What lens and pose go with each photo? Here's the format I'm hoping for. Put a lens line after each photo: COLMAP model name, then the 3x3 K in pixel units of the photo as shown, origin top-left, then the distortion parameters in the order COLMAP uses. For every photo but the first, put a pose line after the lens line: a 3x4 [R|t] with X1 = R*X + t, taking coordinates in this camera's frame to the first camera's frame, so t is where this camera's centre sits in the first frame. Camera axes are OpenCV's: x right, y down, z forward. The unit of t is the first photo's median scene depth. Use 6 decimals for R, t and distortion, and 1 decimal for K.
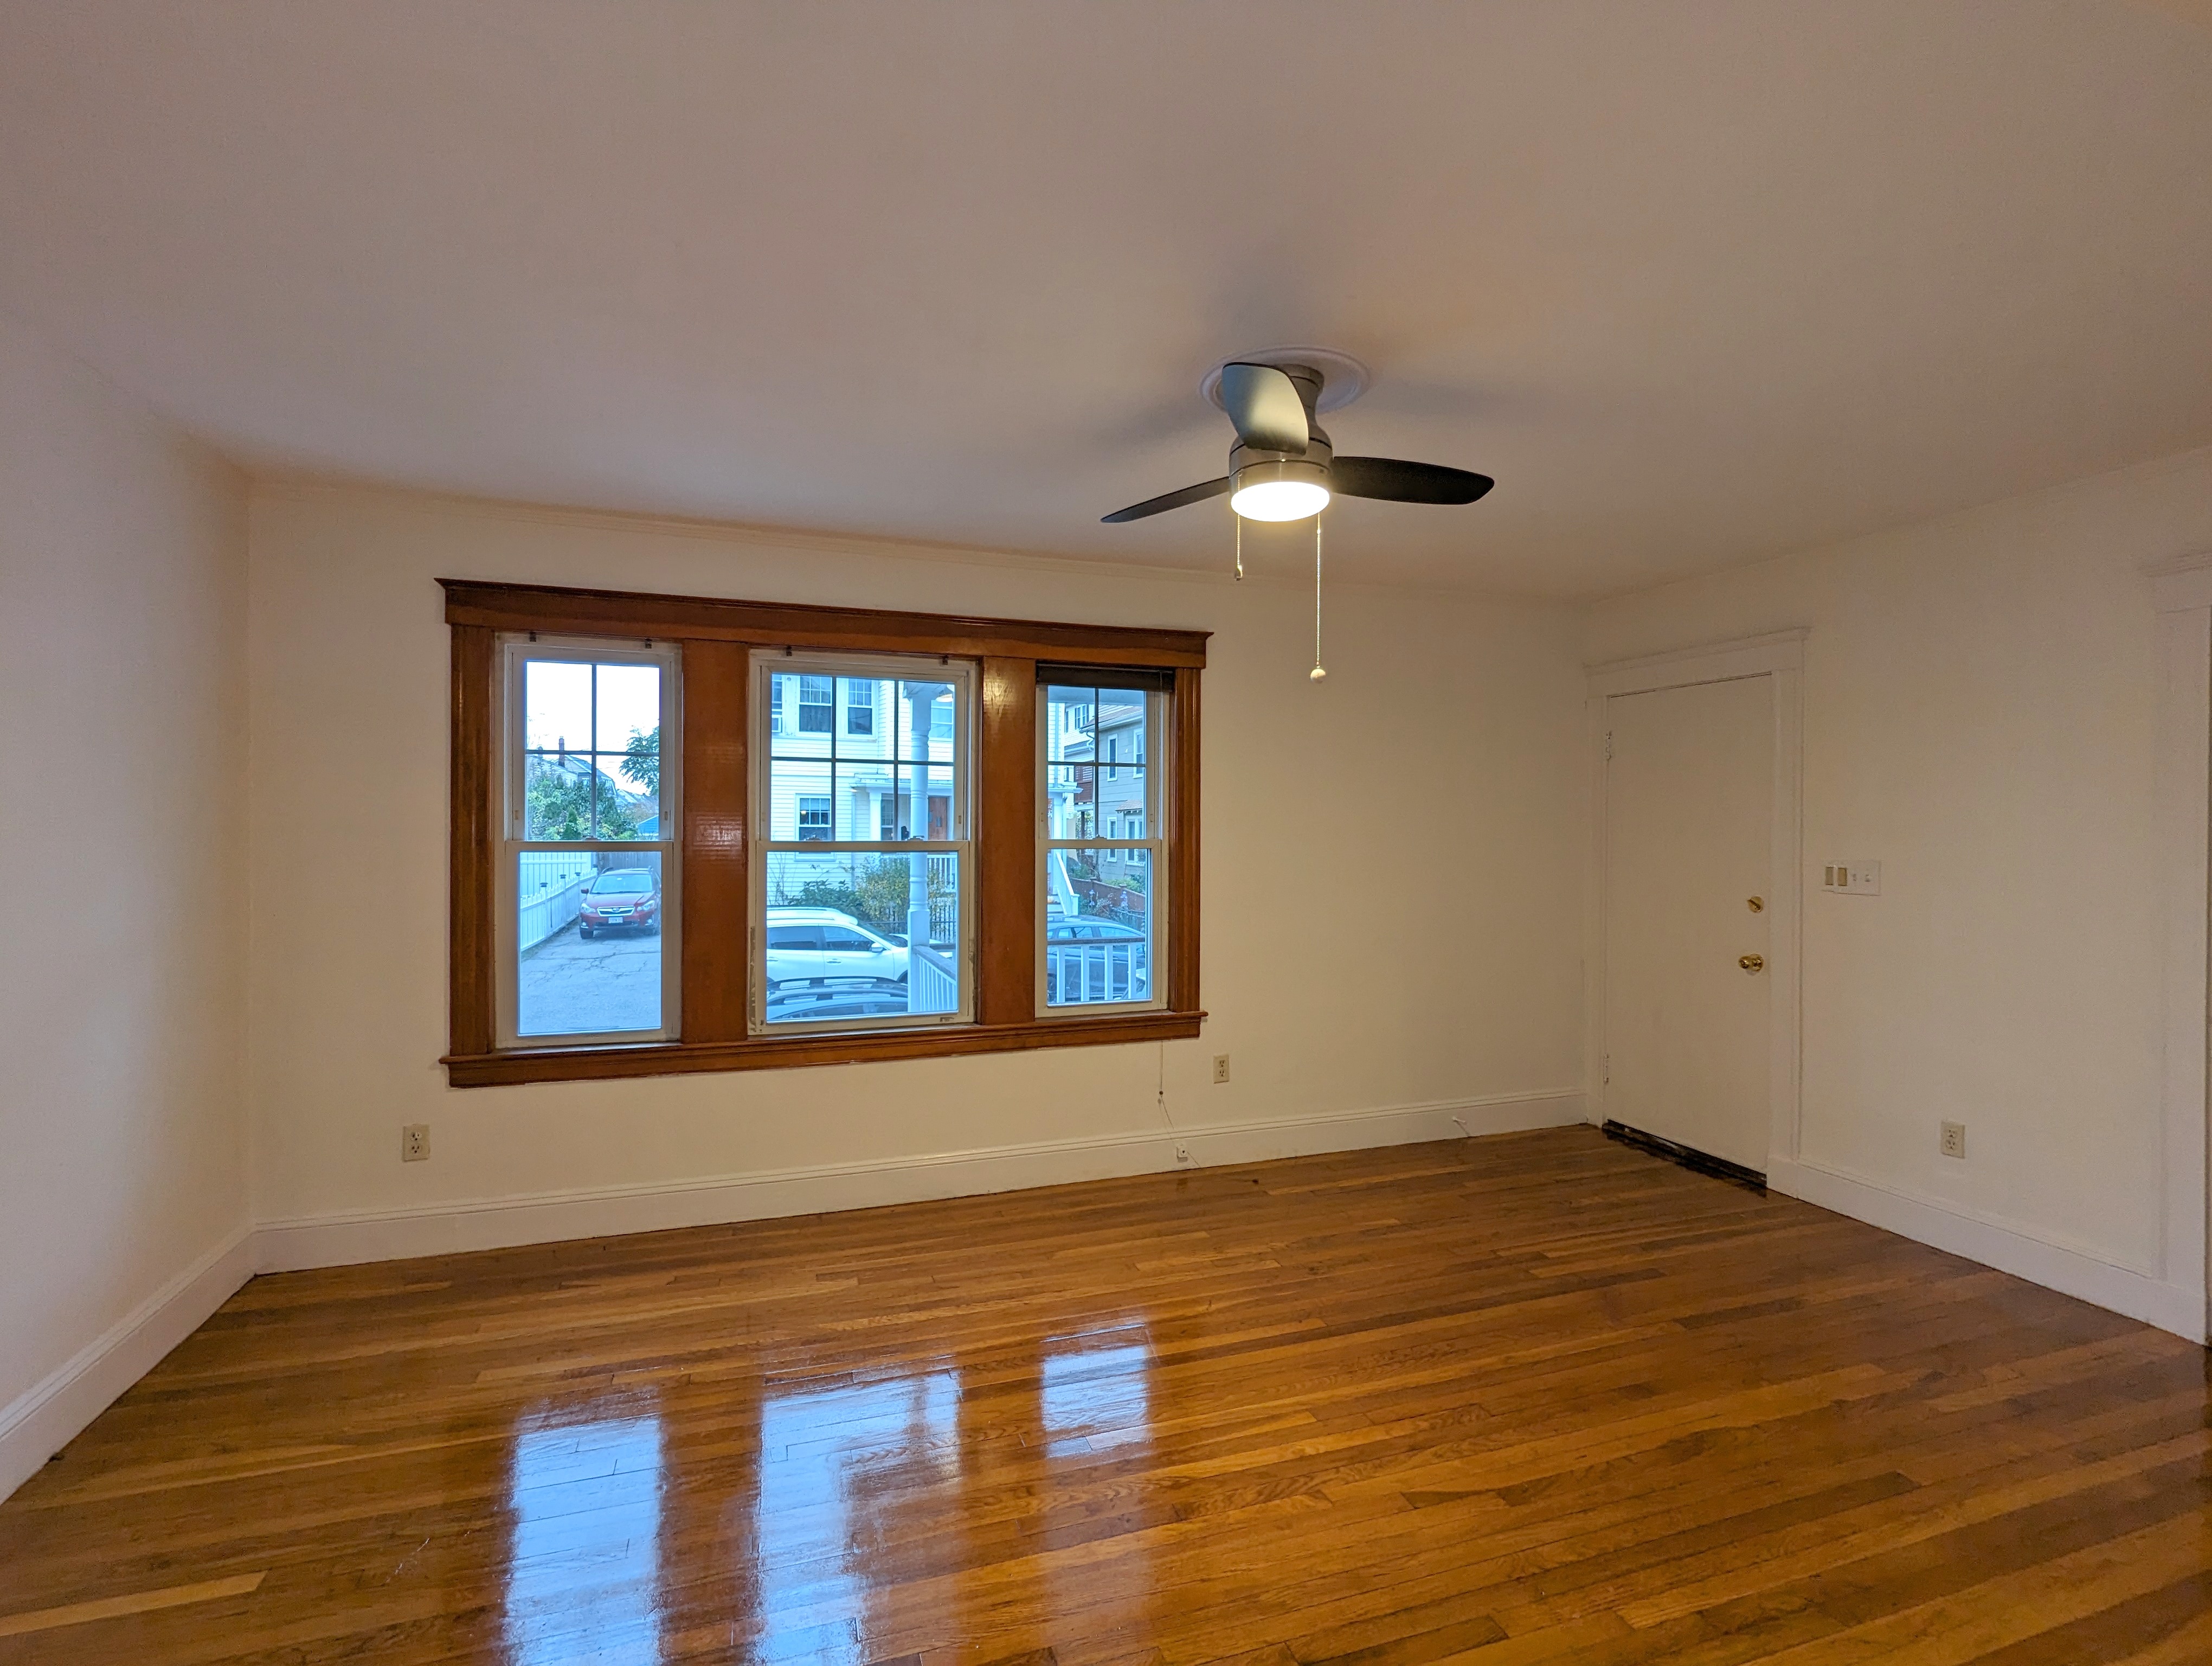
lens RADIAL K [[1044.0, 0, 1101.4], [0, 1044.0, 833.7], [0, 0, 1]] dist [0.000021, 0.000239]
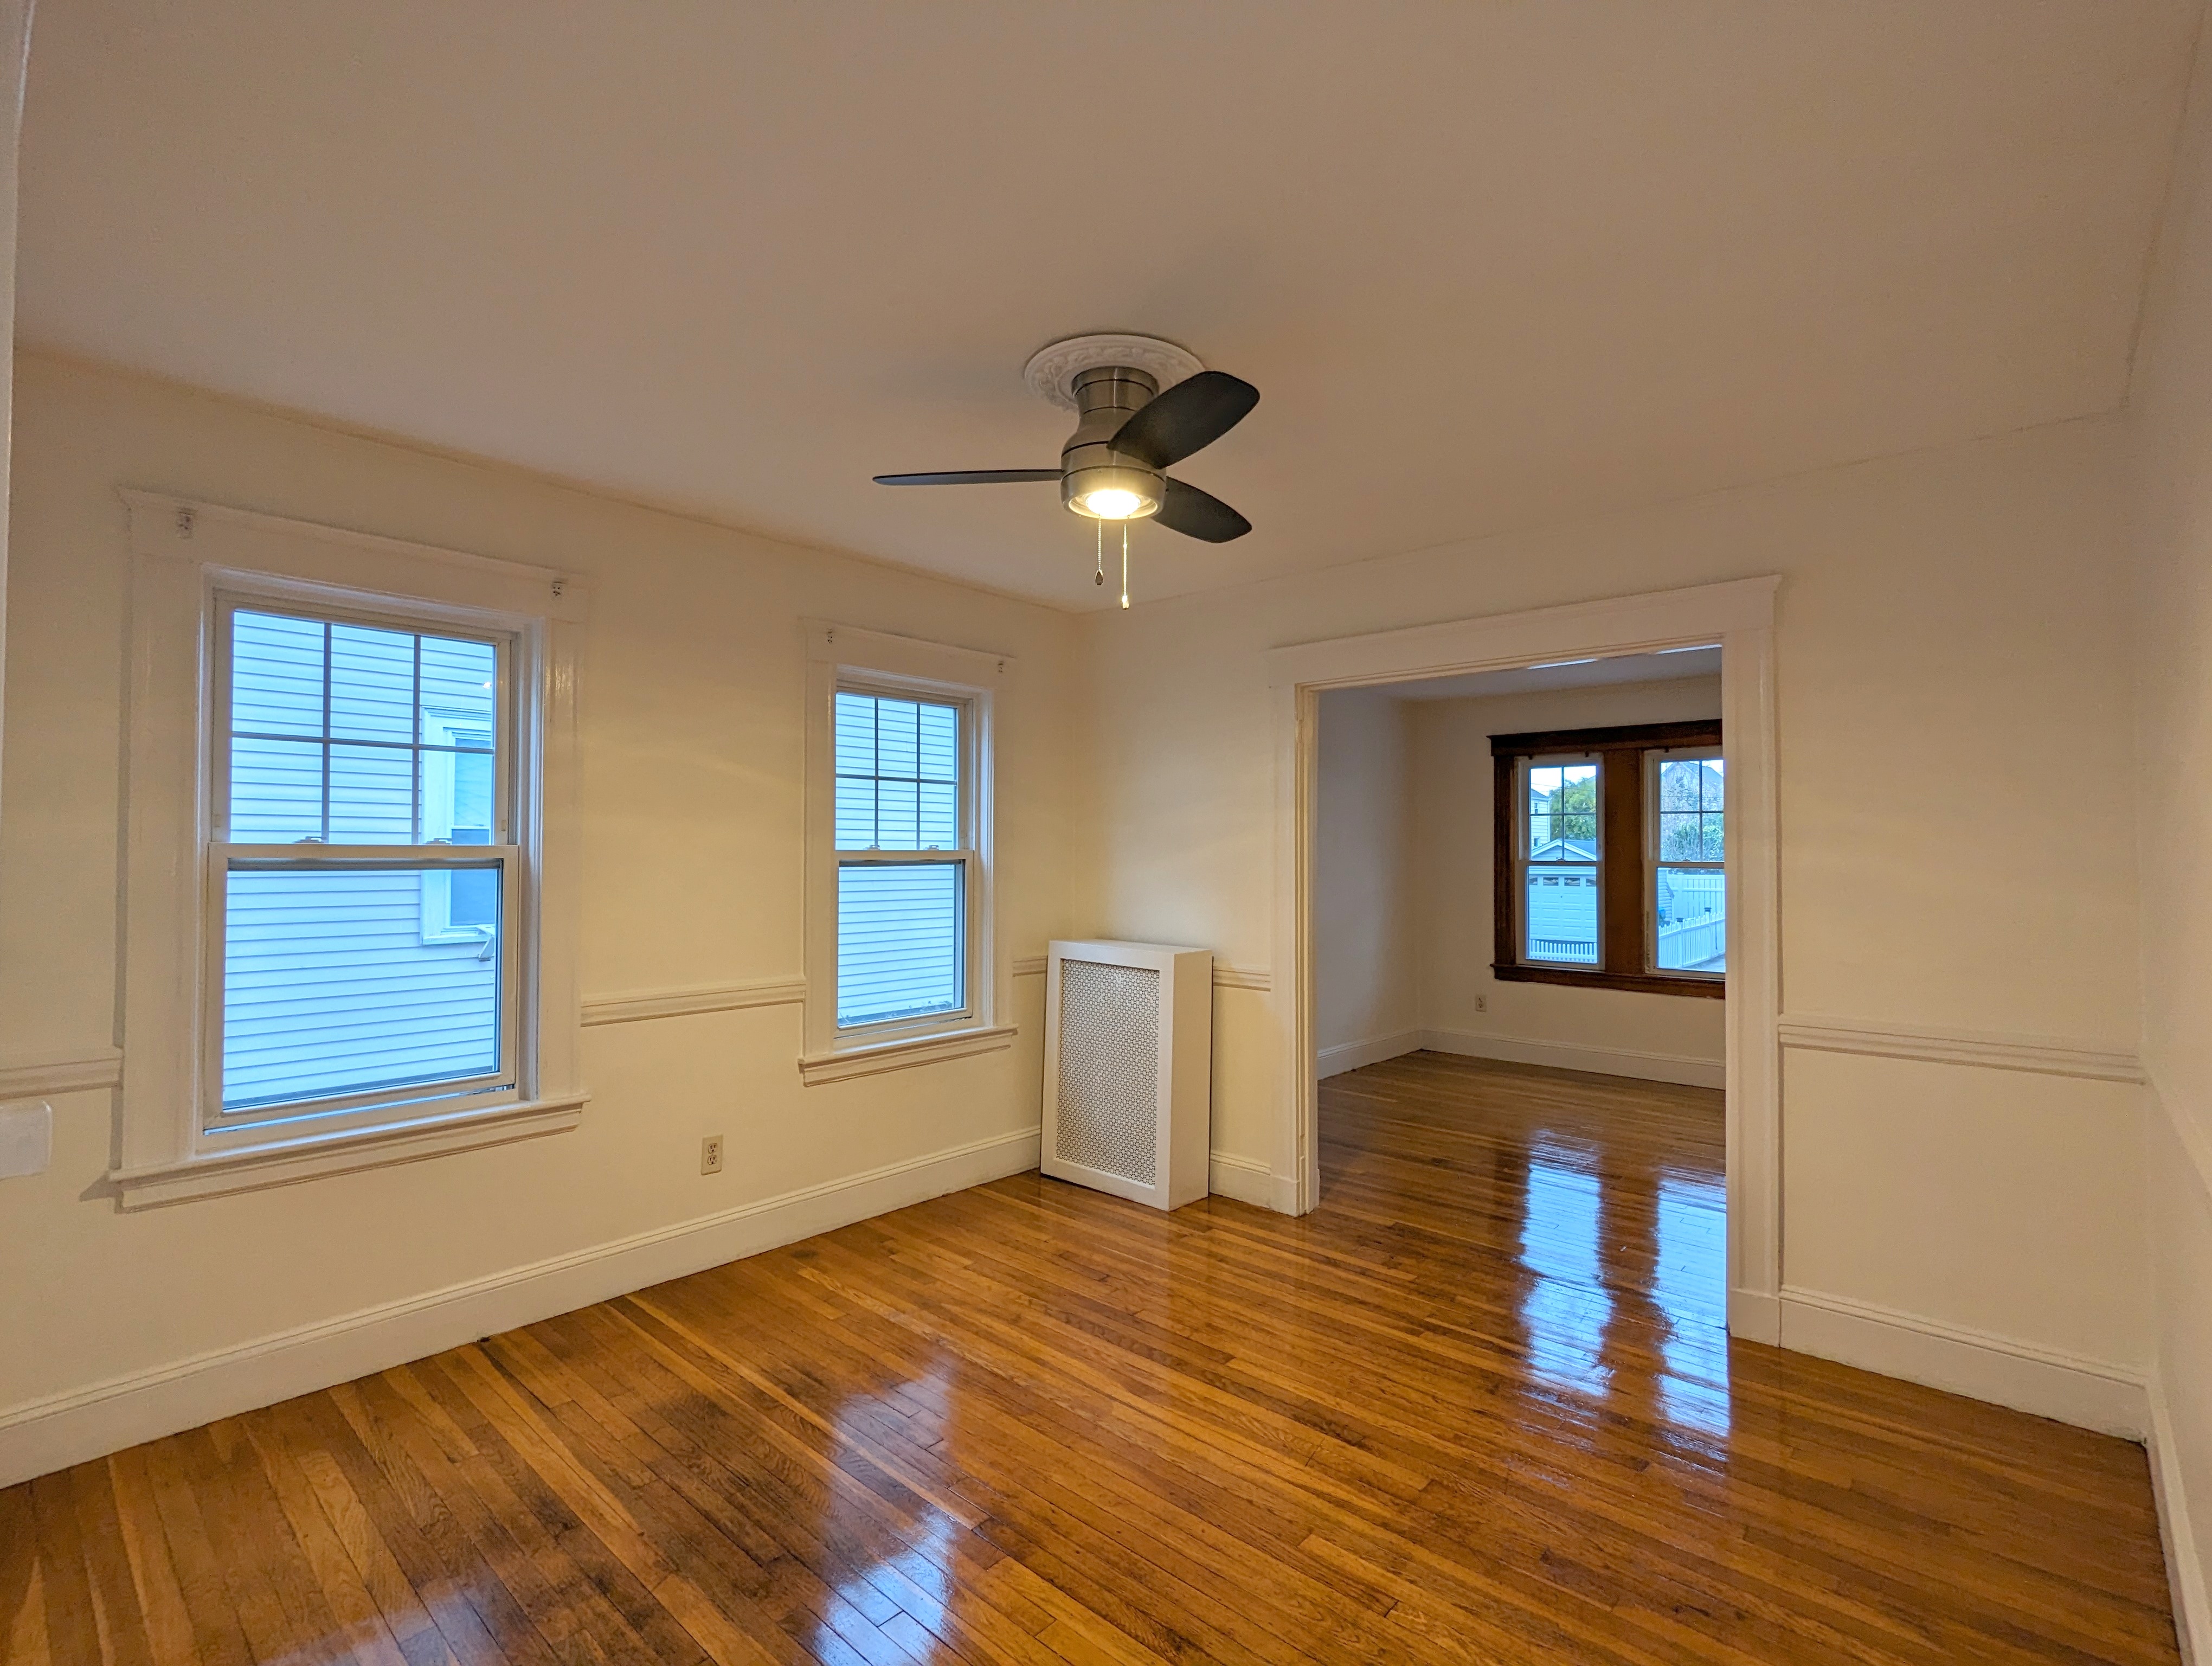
lens RADIAL K [[1045.9, 0, 1101.8], [0, 1045.9, 840.5], [0, 0, 1]] dist [0.014872, 0.000006]
pose [[0.490650, -0.013885, -0.871246, 0.805634], [-0.006154, 0.999793, -0.019400, 0.013851], [0.871335, 0.014881, 0.490463, -0.700909]]
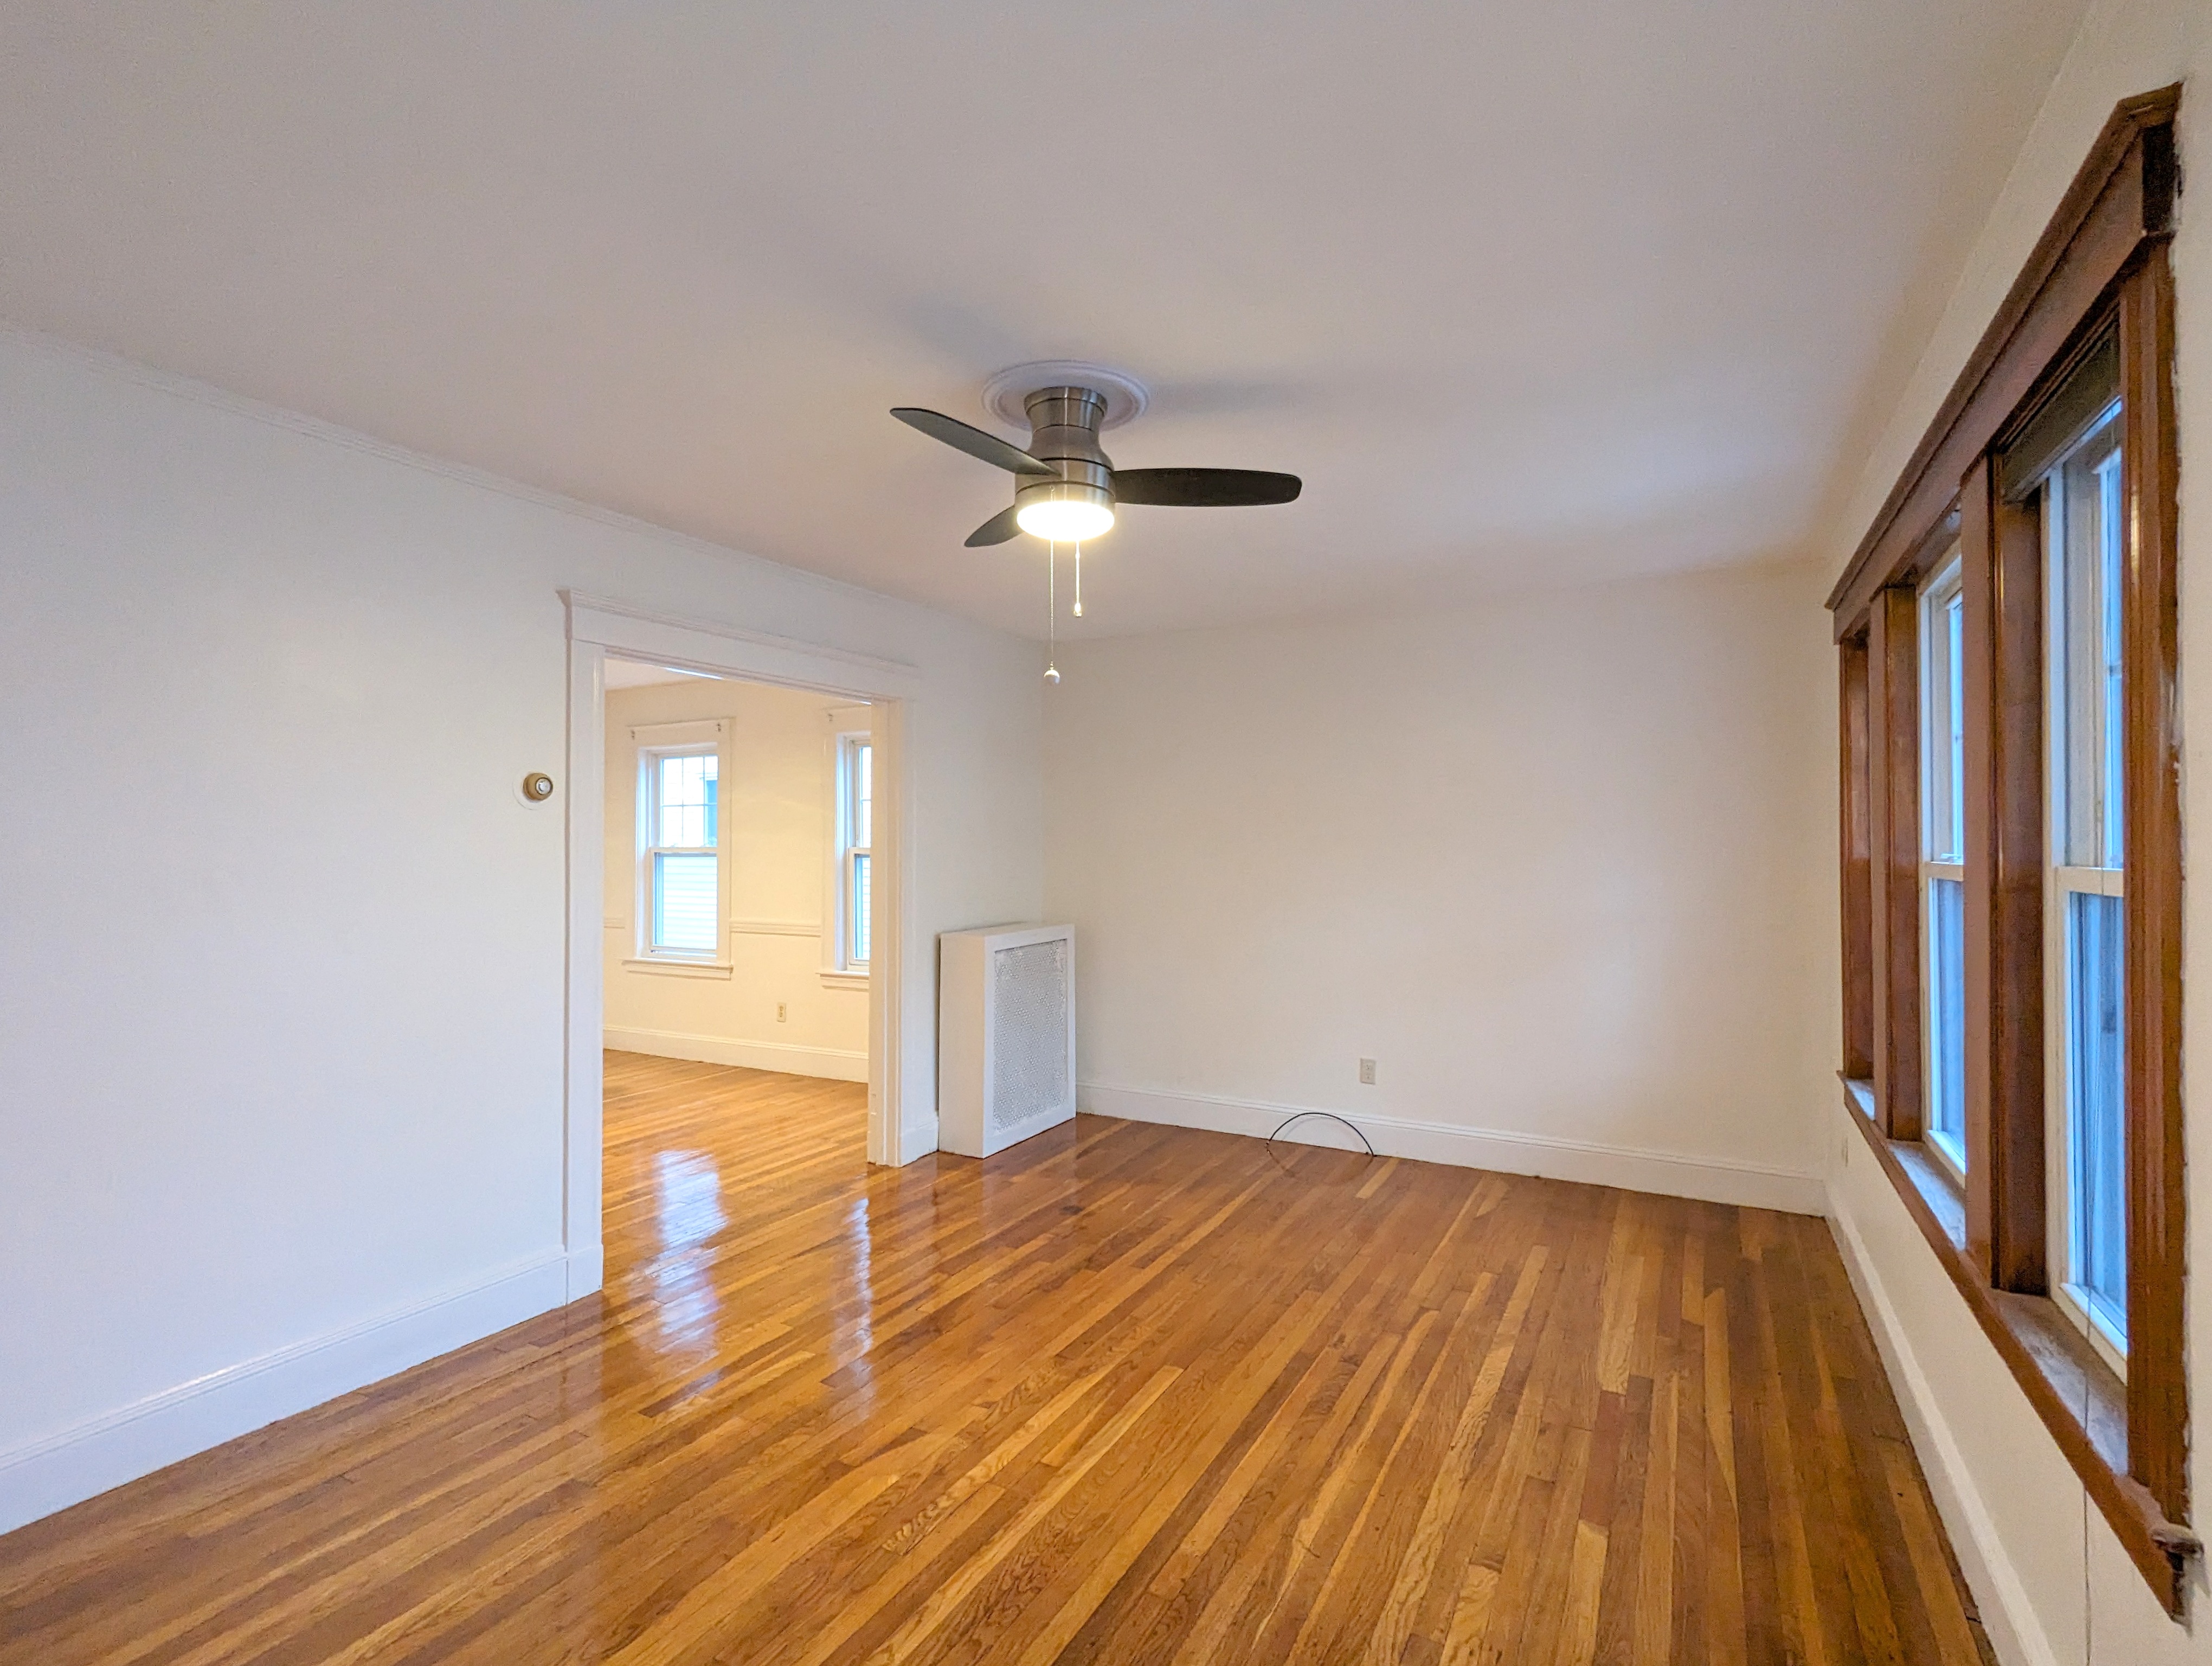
lens RADIAL K [[1064.1, 0, 1106.0], [0, 1064.1, 833.0], [0, 0, 1]] dist [0.001133, 0.000165]
pose [[-0.736539, -0.010658, -0.676311, 0.598253], [-0.004336, 0.999930, -0.011037, -0.002349], [0.676382, -0.005197, -0.736533, 1.272423]]
